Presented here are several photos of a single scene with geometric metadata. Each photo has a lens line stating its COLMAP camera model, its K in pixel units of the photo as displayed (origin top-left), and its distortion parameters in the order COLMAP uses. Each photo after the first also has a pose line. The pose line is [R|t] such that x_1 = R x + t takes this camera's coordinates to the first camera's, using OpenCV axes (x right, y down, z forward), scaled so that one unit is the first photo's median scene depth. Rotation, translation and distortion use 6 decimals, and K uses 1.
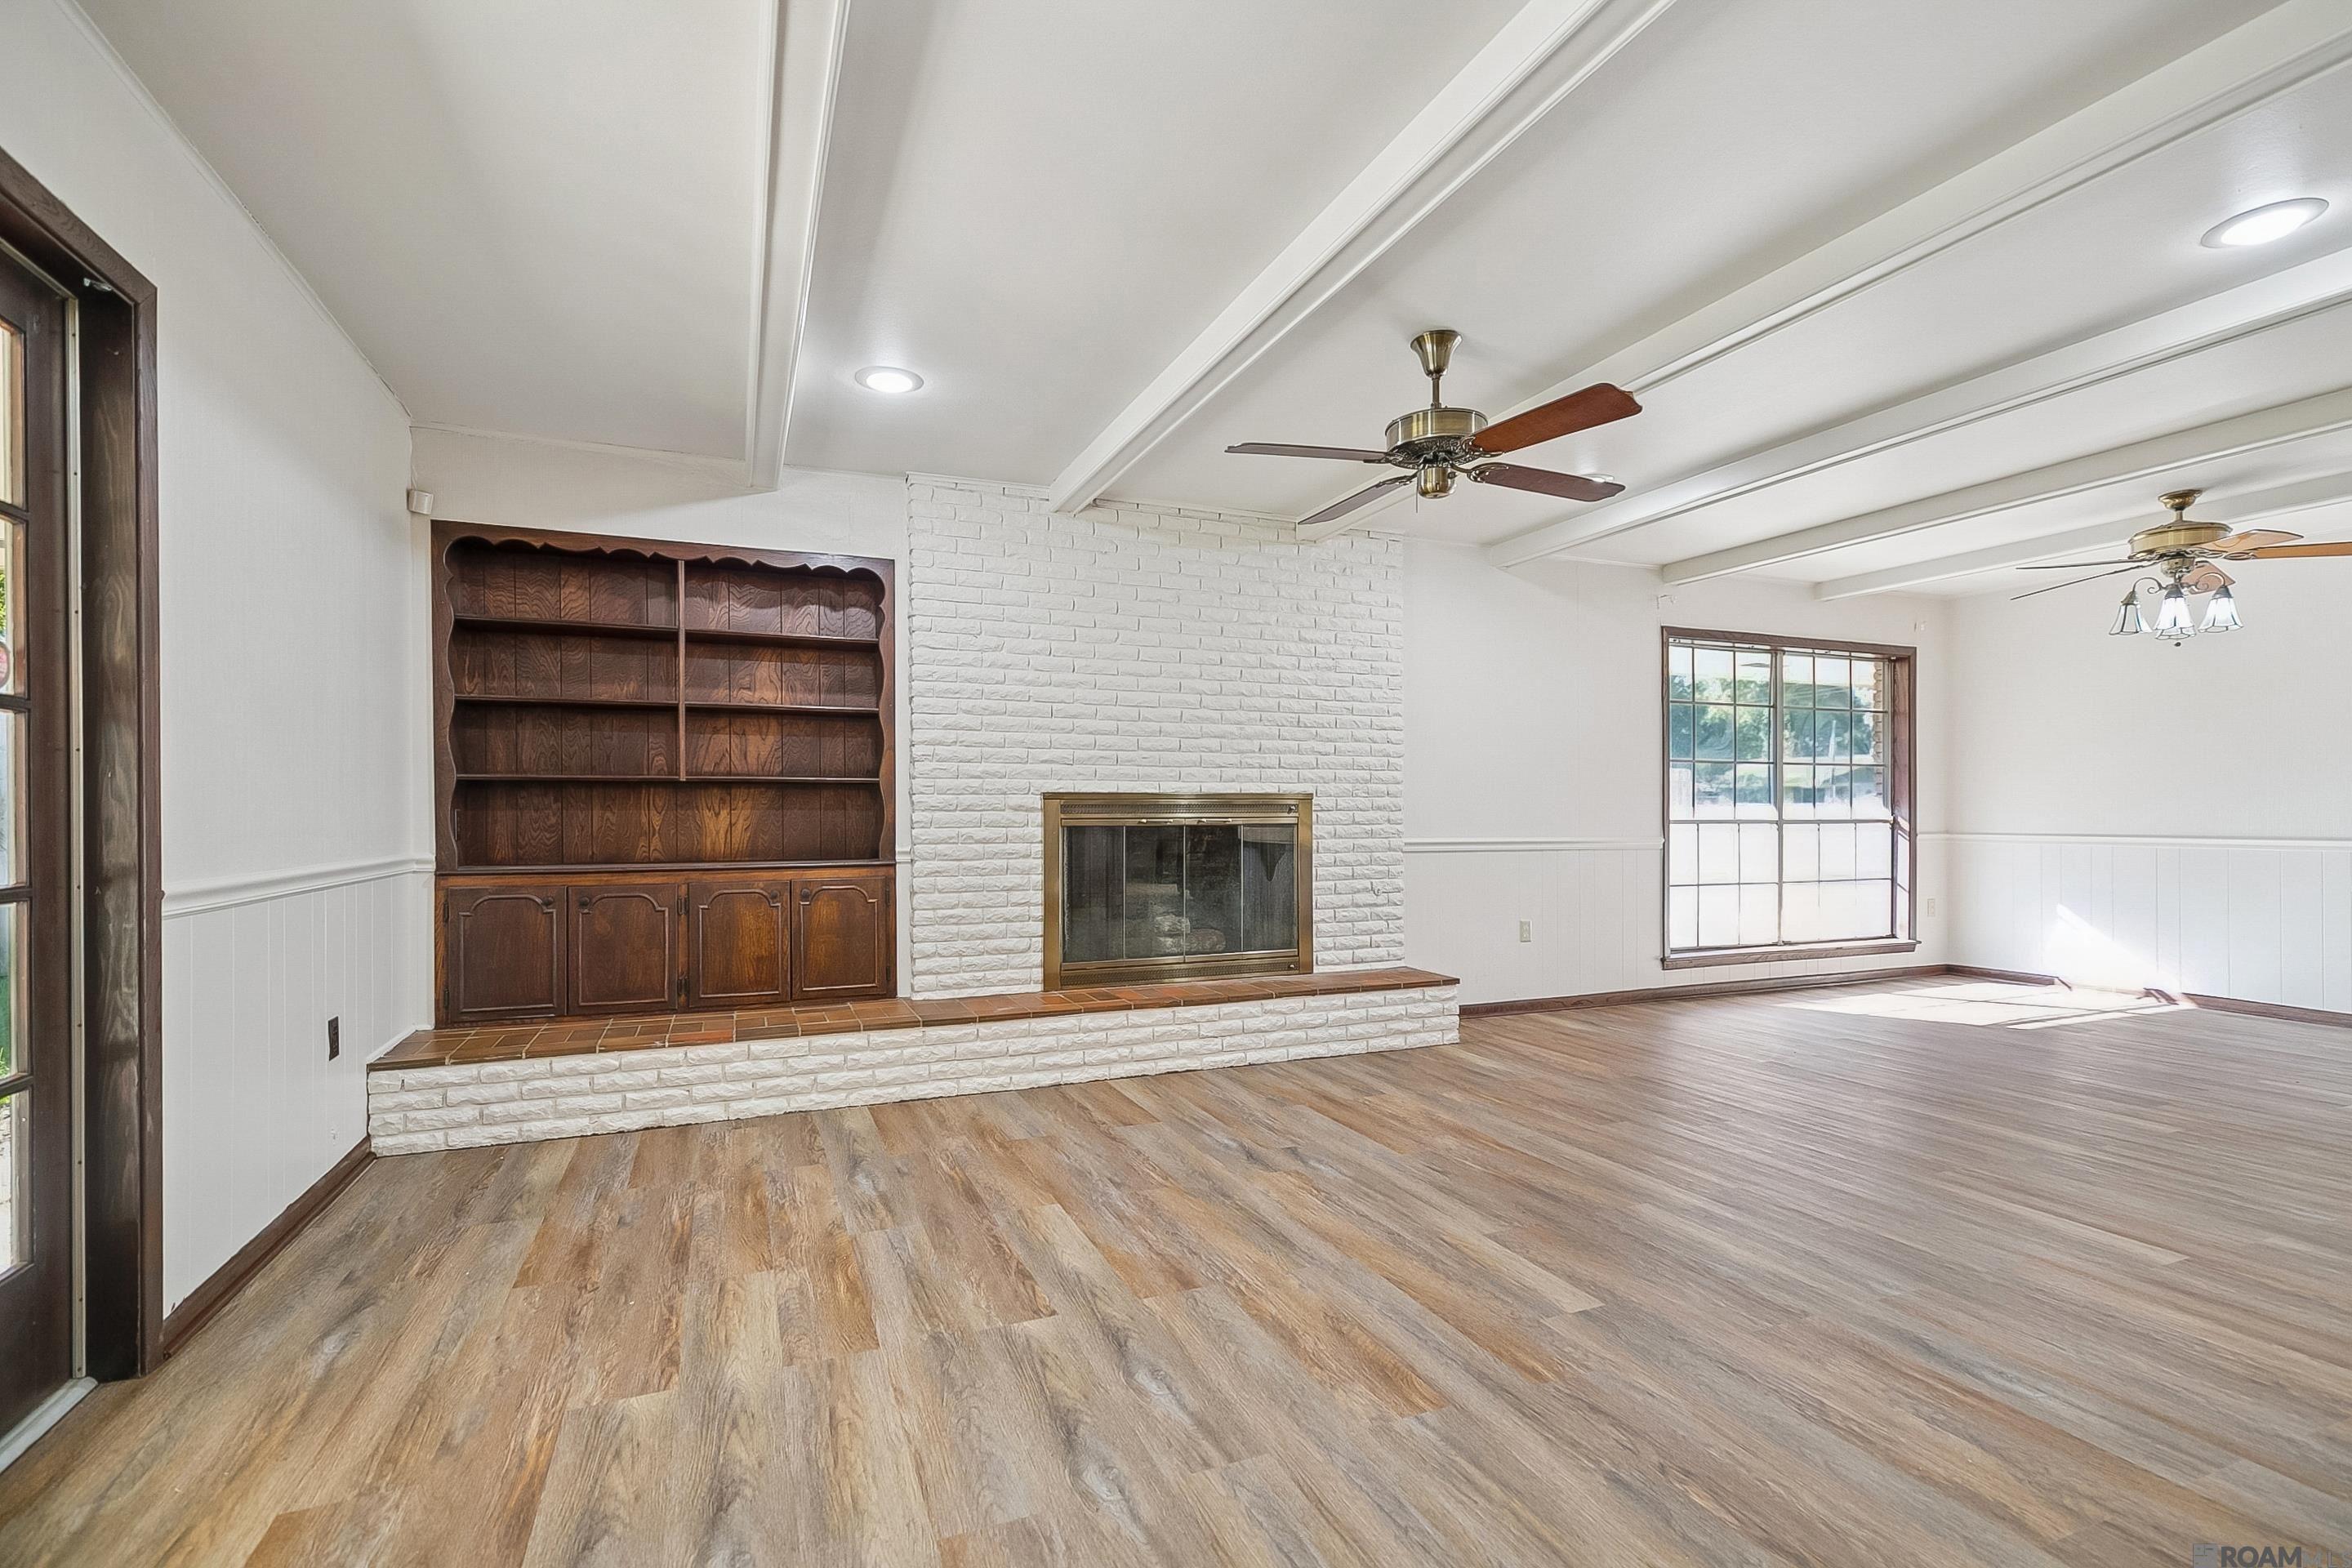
lens RADIAL K [[1071.1, 0, 1164.2], [0, 1071.1, 804.0], [0, 0, 1]] dist [0.001904, 0.000075]
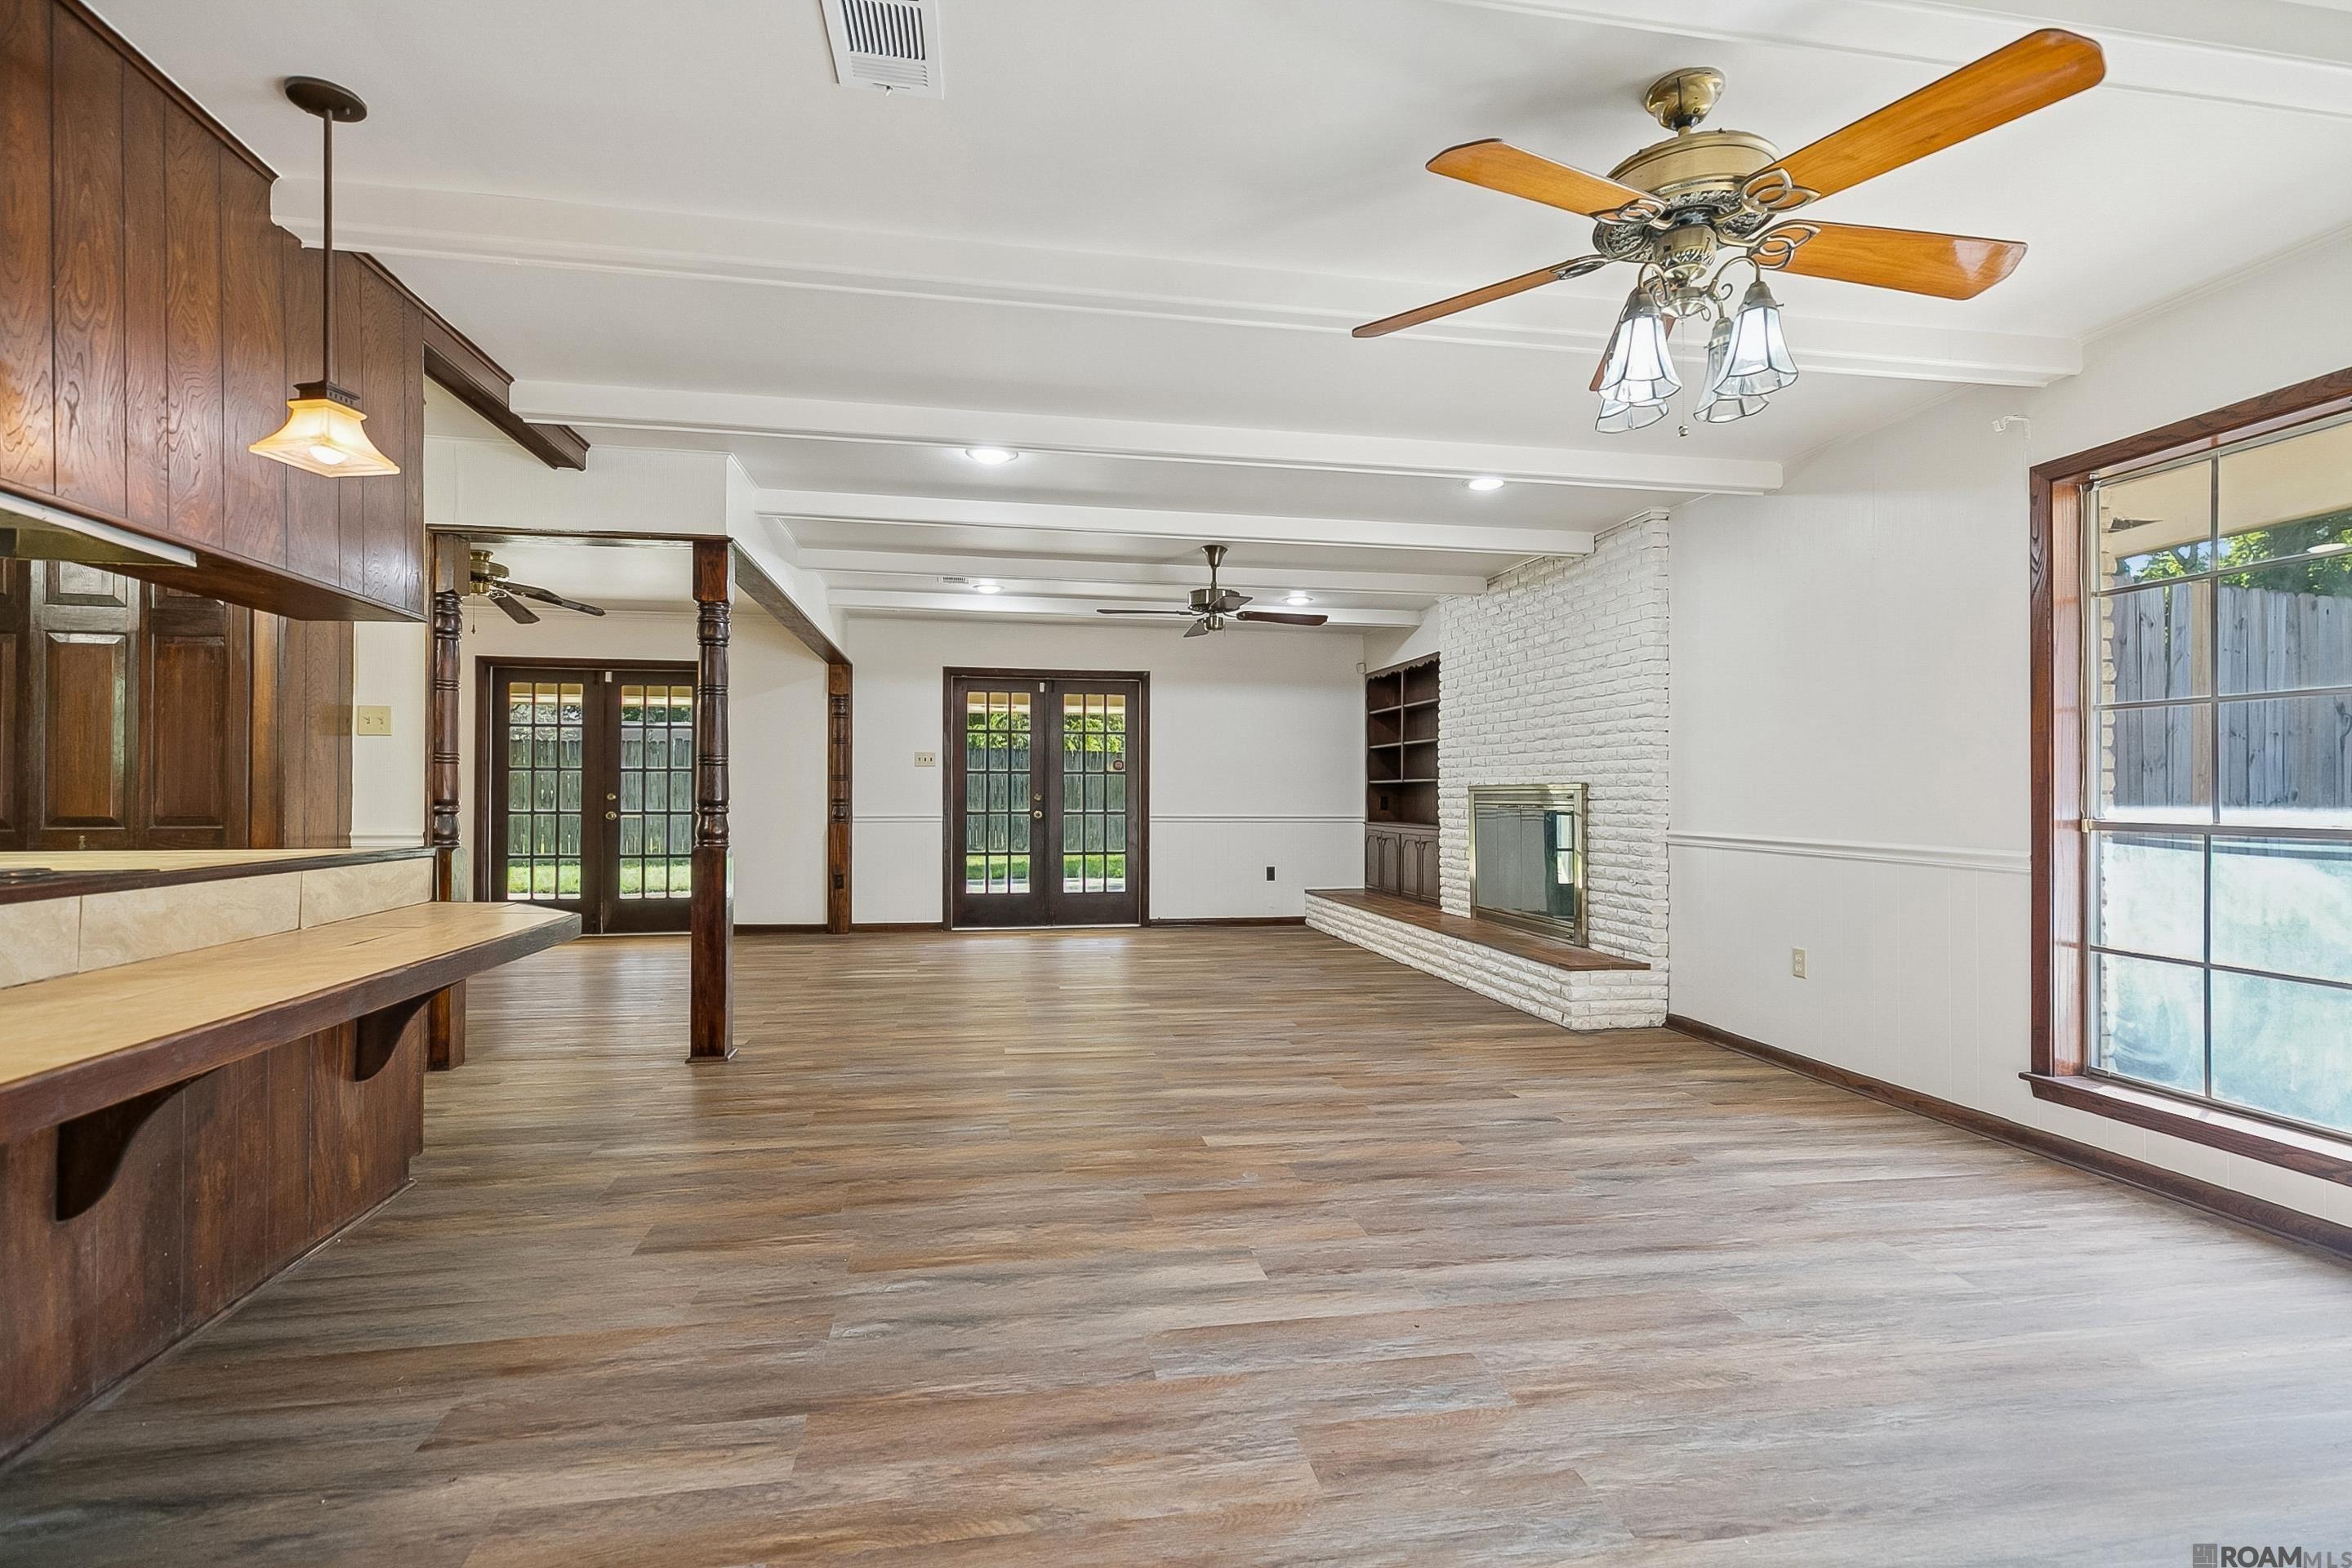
lens RADIAL K [[1071.1, 0, 1164.2], [0, 1071.1, 804.0], [0, 0, 1]] dist [0.001904, 0.000075]
pose [[-0.208602, -0.000521, -0.978000, 1.293974], [-0.008079, 0.999967, 0.001191, 0.012643], [0.977967, 0.008150, -0.208600, 0.803849]]
